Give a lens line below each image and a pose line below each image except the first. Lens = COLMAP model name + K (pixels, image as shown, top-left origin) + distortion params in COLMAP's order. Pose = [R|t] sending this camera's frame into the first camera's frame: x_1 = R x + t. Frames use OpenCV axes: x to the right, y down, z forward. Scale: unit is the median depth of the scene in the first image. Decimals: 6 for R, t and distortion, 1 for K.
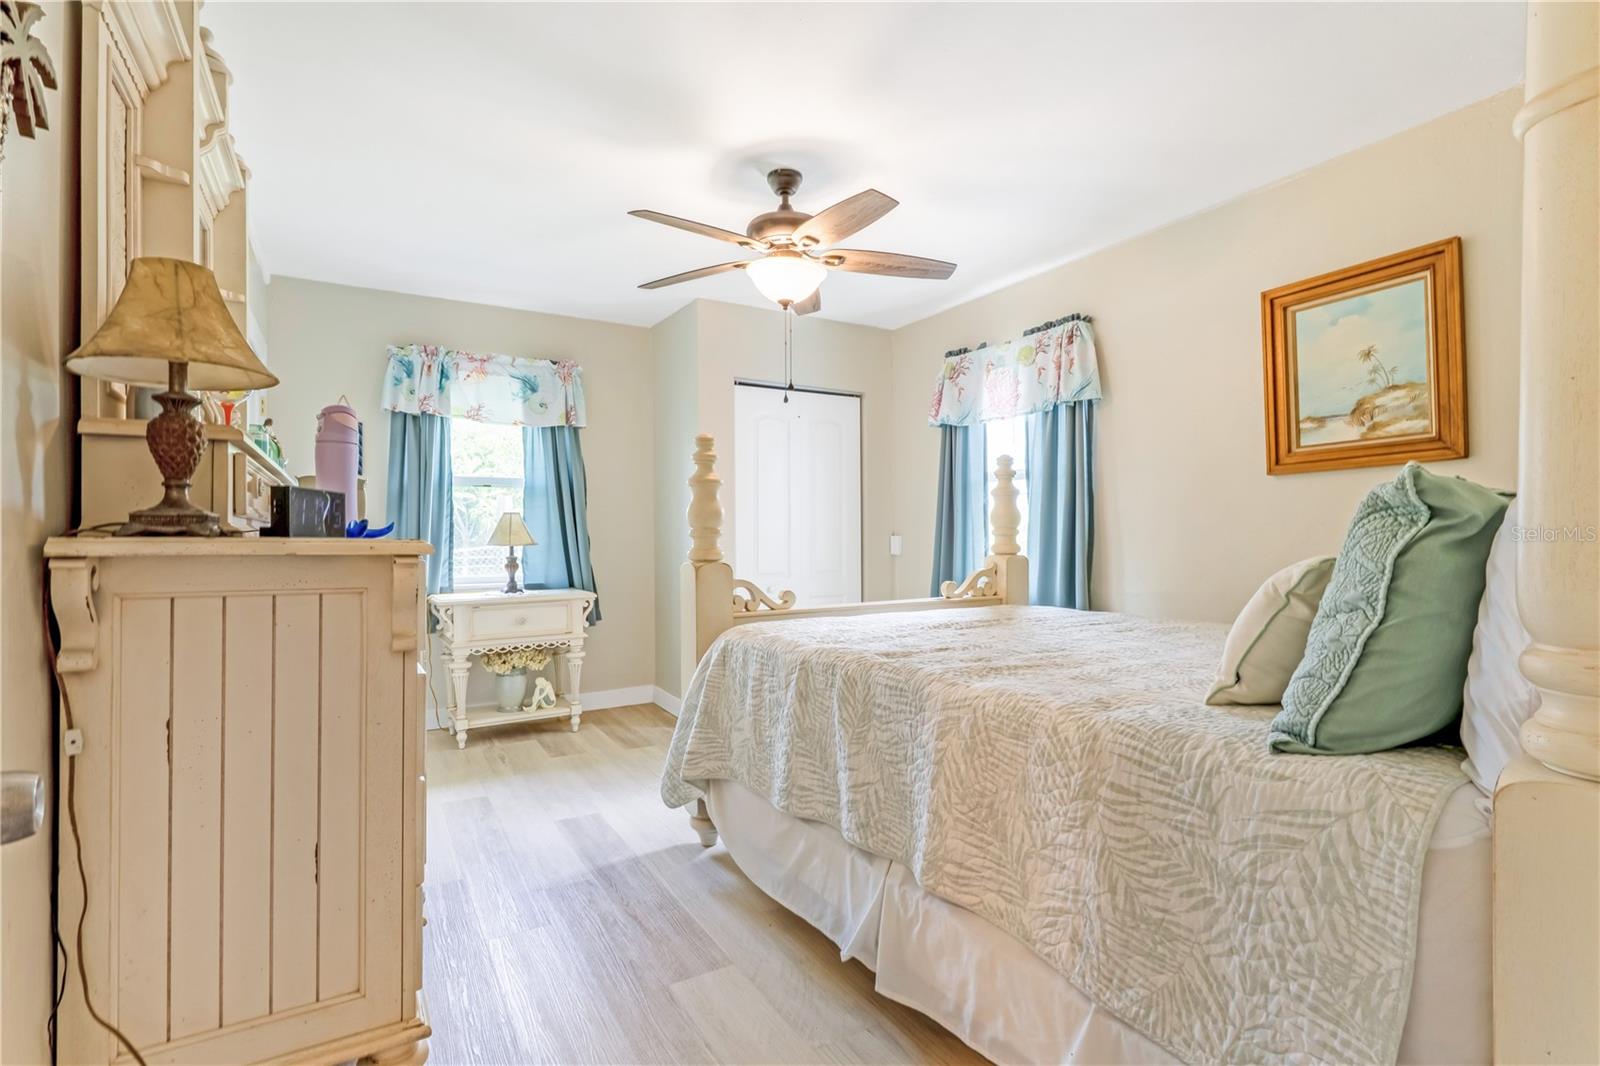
lens RADIAL K [[757.7, 0, 797.9], [0, 757.7, 530.4], [0, 0, 1]] dist [-0.003582, -0.000051]
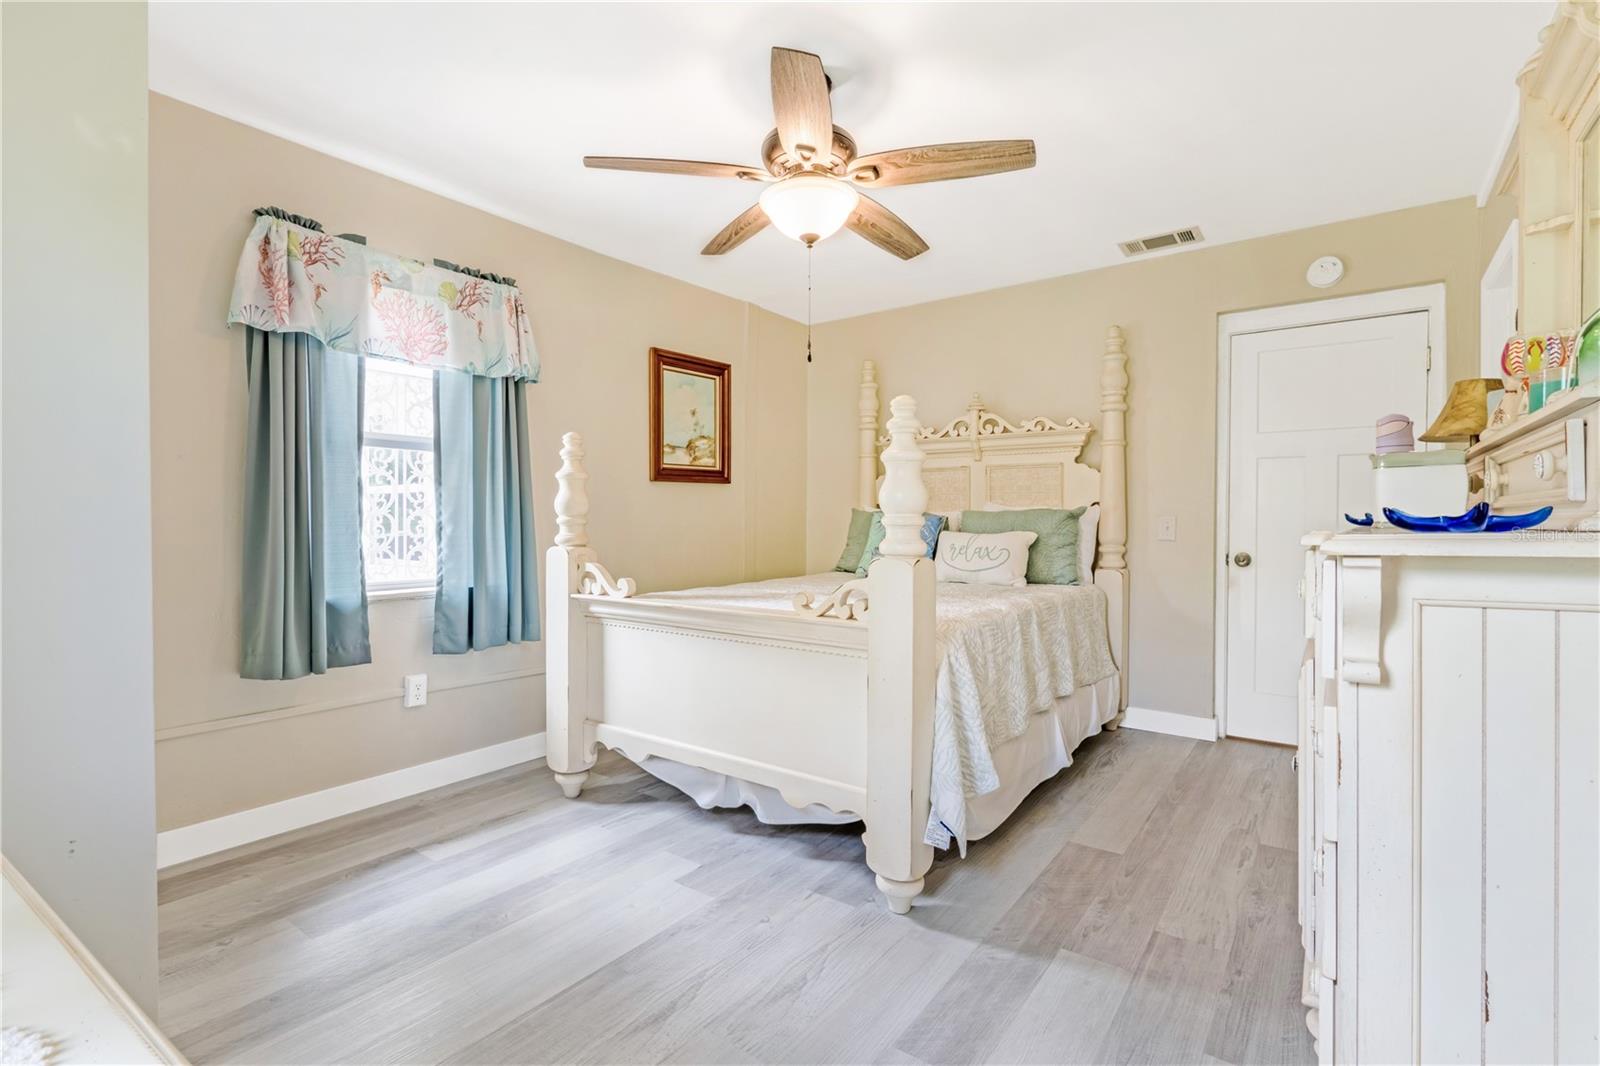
lens RADIAL K [[757.7, 0, 799.8], [0, 757.7, 525.7], [0, 0, 1]] dist [-0.003582, -0.000051]
pose [[-0.406802, 0.000866, 0.913516, -0.823792], [-0.001474, 0.999998, -0.001605, 0.010498], [-0.913515, -0.001999, -0.406800, 1.457947]]
